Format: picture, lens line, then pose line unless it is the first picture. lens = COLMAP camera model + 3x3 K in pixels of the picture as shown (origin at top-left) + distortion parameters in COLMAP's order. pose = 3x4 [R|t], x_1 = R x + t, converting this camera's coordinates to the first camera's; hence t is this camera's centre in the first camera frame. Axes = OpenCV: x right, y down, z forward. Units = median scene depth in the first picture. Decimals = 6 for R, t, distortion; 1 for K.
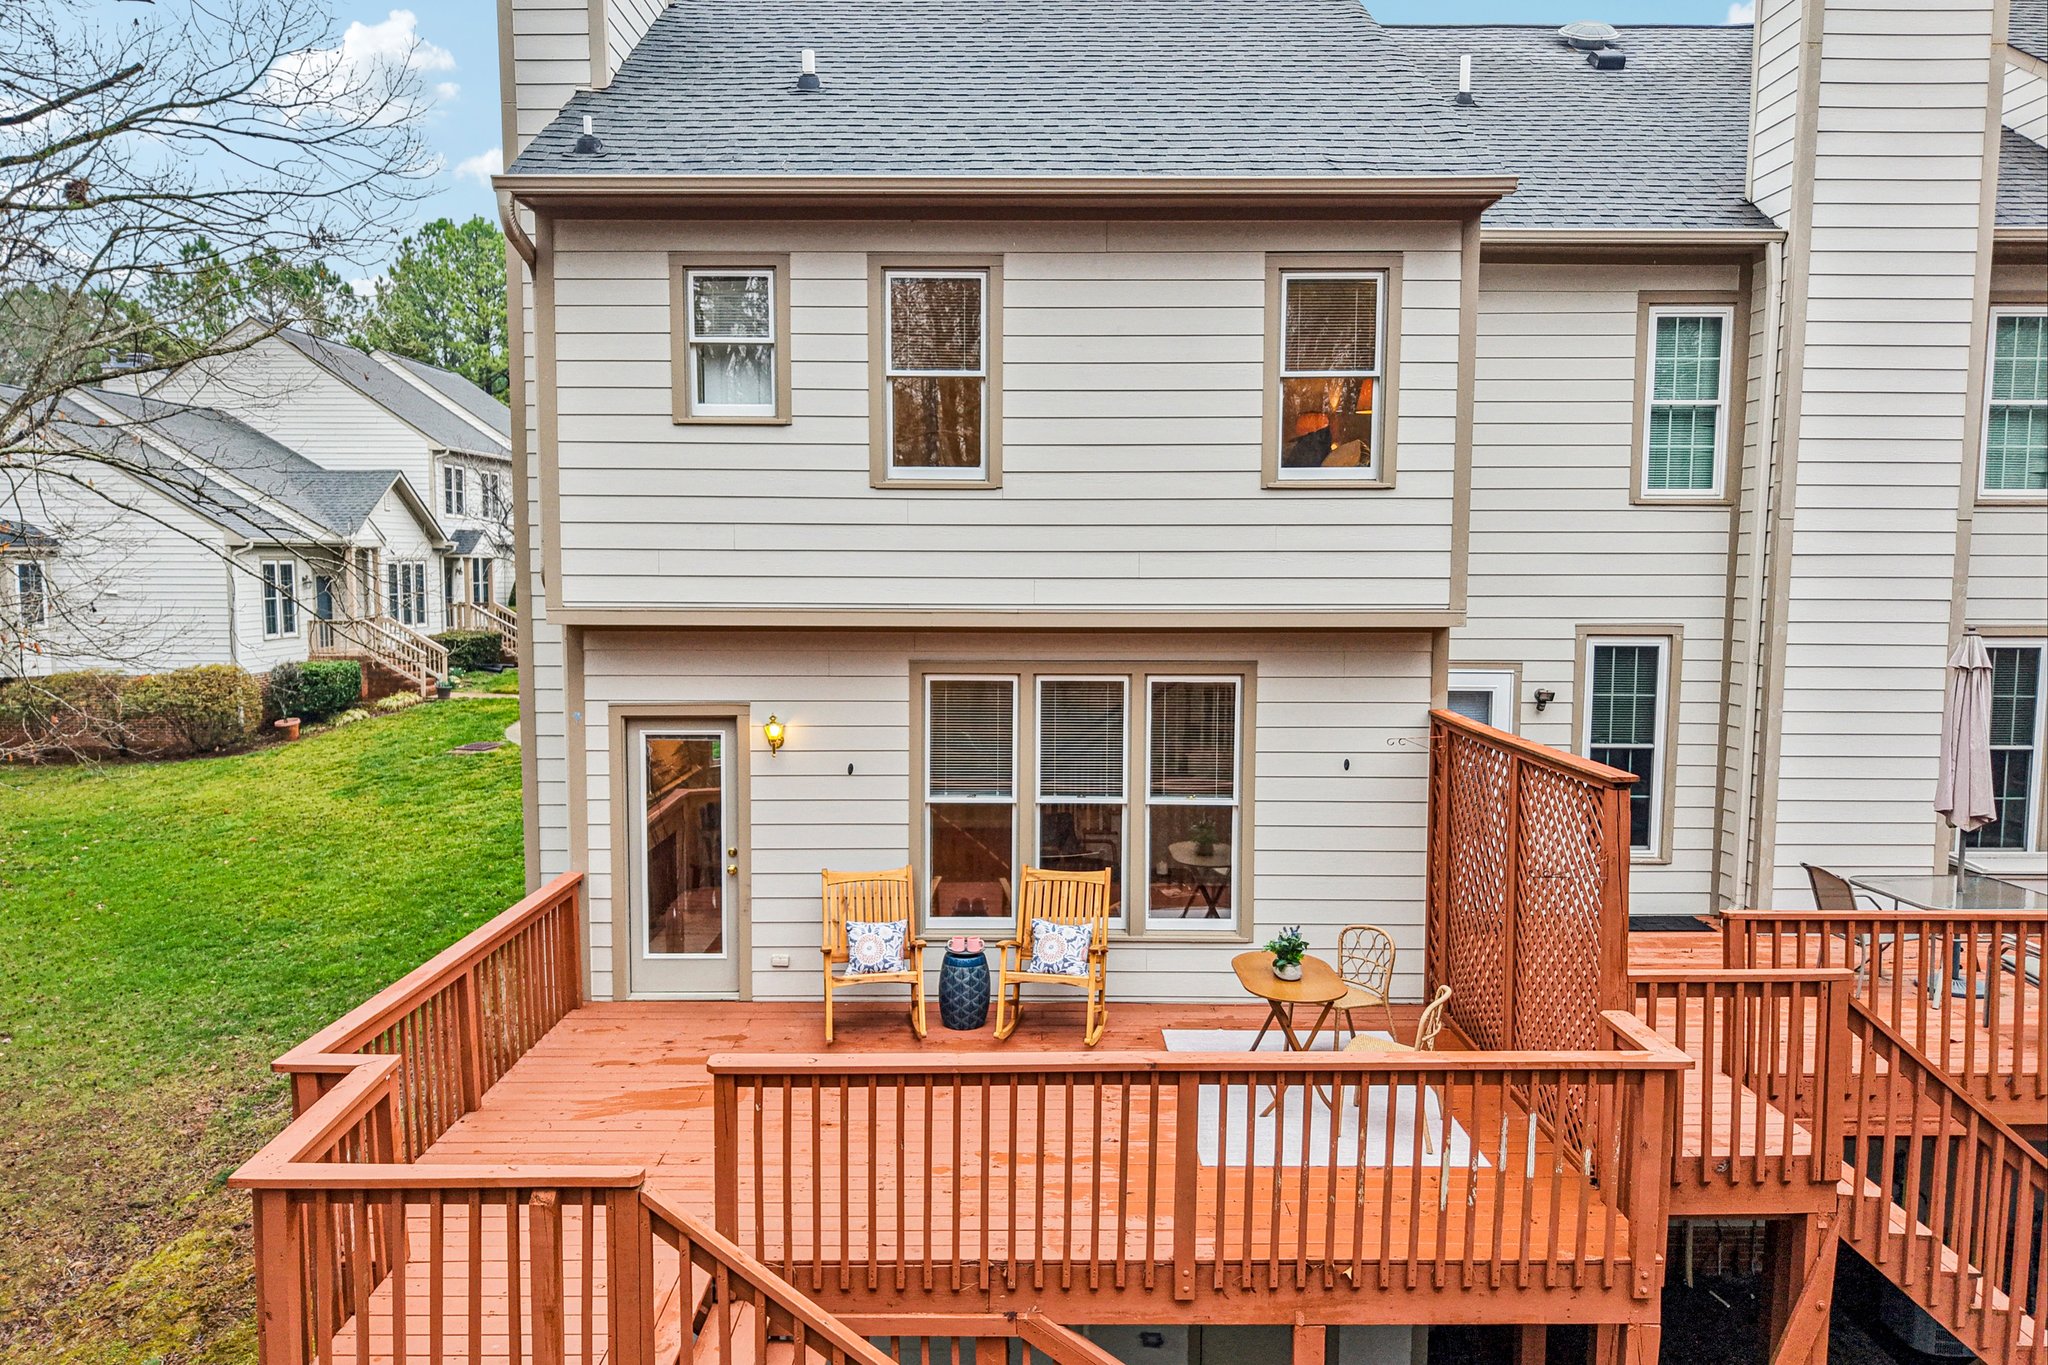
lens RADIAL K [[1380.2, 0, 1015.8], [0, 1380.2, 684.4], [0, 0, 1]] dist [0.001478, -0.005431]
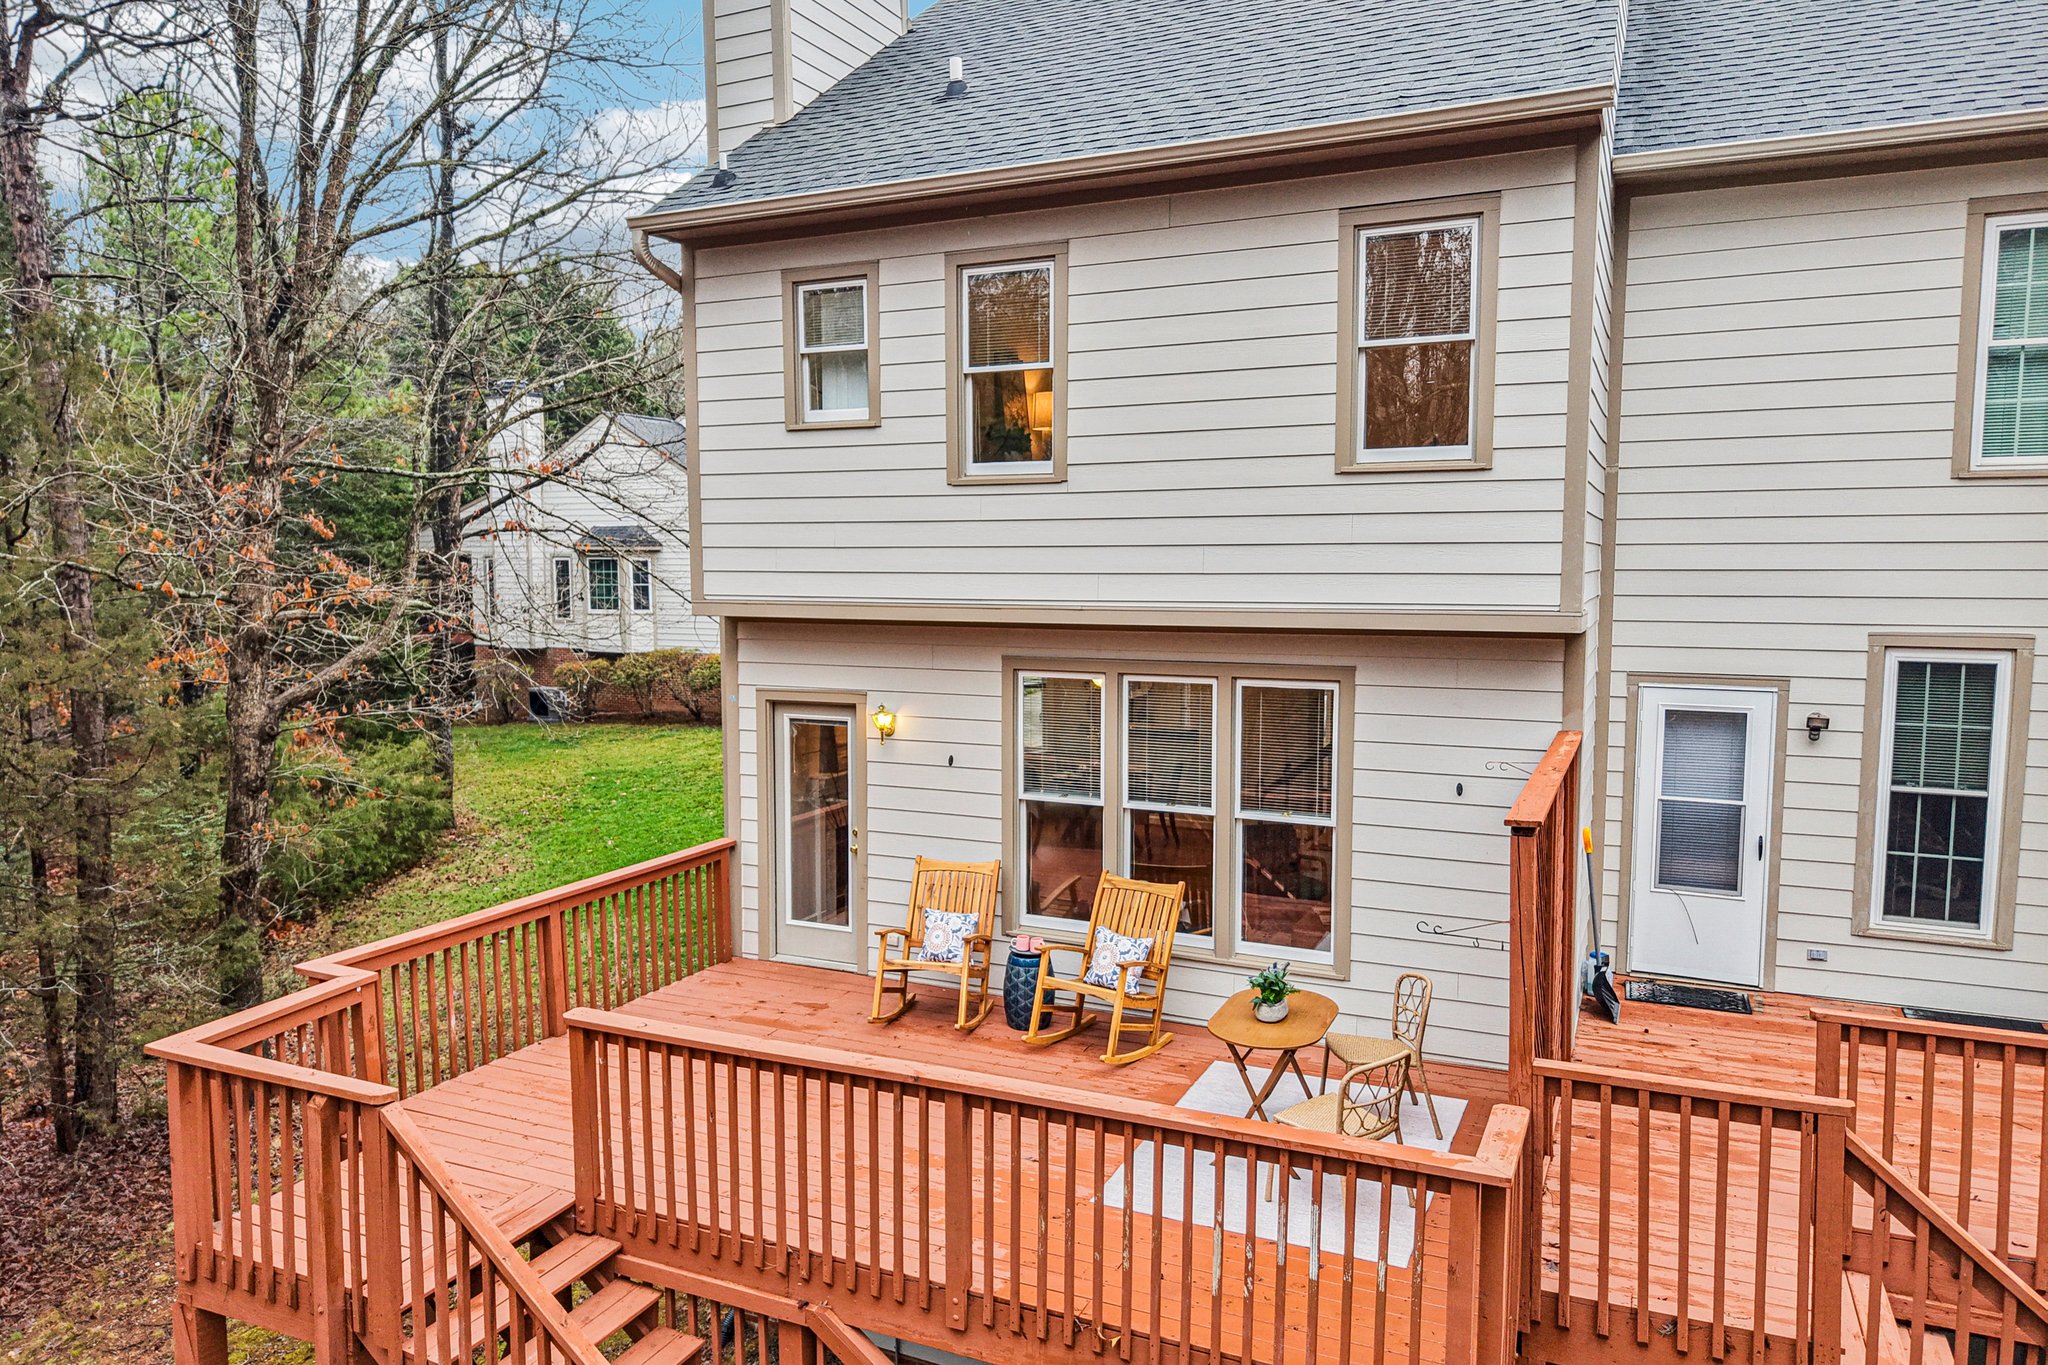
lens RADIAL K [[1380.2, 0, 1016.4], [0, 1380.2, 684.8], [0, 0, 1]] dist [0.001478, -0.005431]
pose [[0.905674, 0.034940, -0.422533, 0.361886], [-0.032812, 0.999386, 0.012312, -0.009105], [0.422704, 0.002713, 0.906264, 0.097662]]
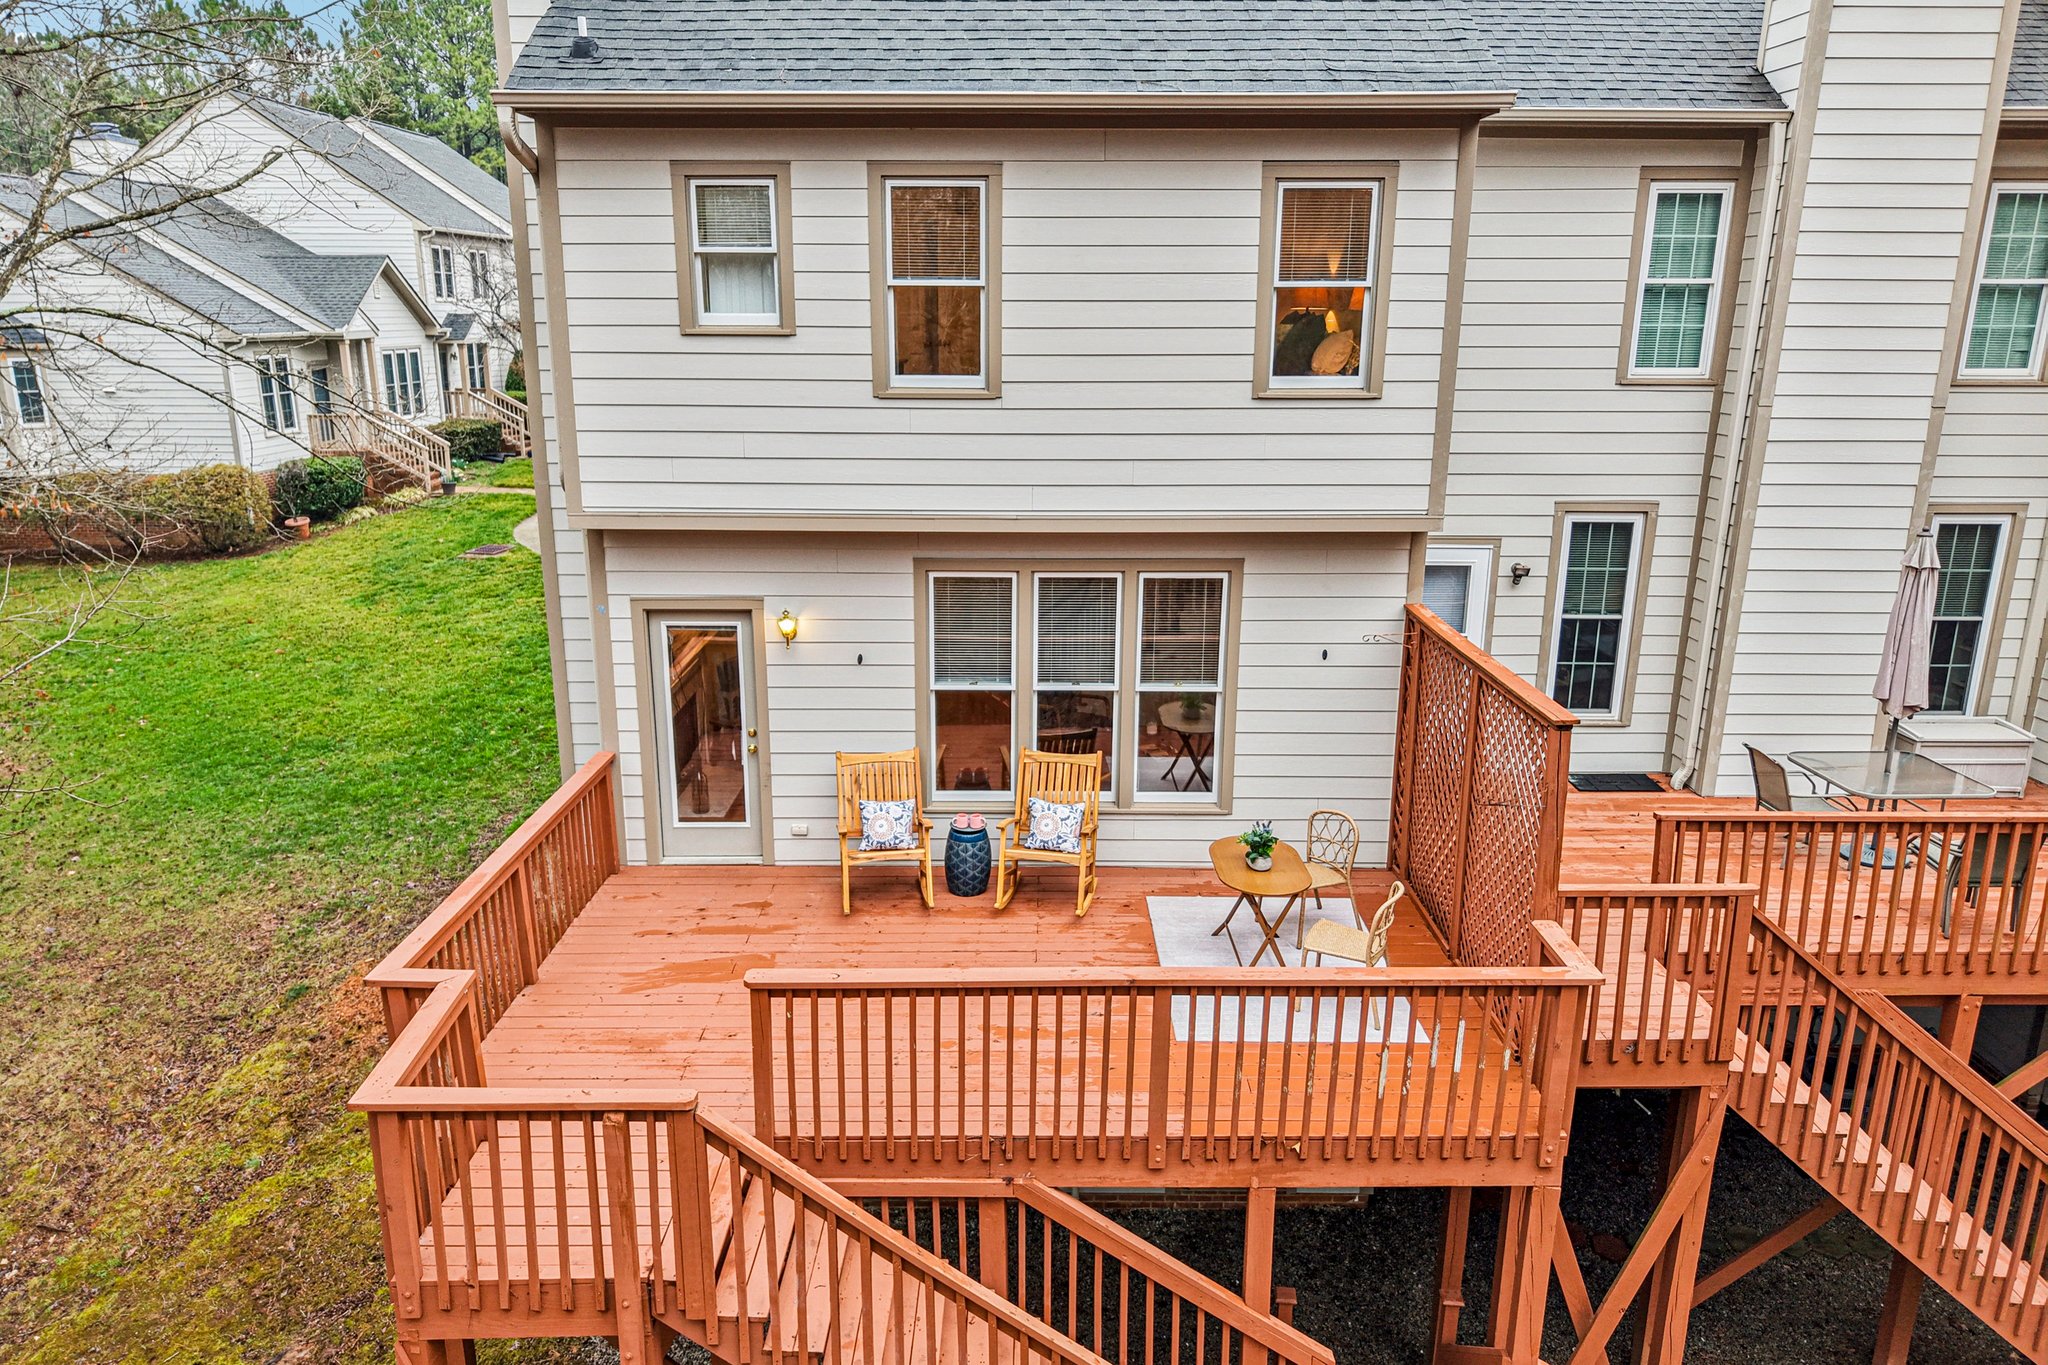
lens RADIAL K [[1380.2, 0, 1017.7], [0, 1380.2, 686.7], [0, 0, 1]] dist [0.001478, -0.005431]
pose [[1.000000, 0.000743, -0.000639, 0.003055], [-0.000619, 0.984272, 0.176661, -0.108236], [0.000760, -0.176660, 0.984272, -0.055077]]
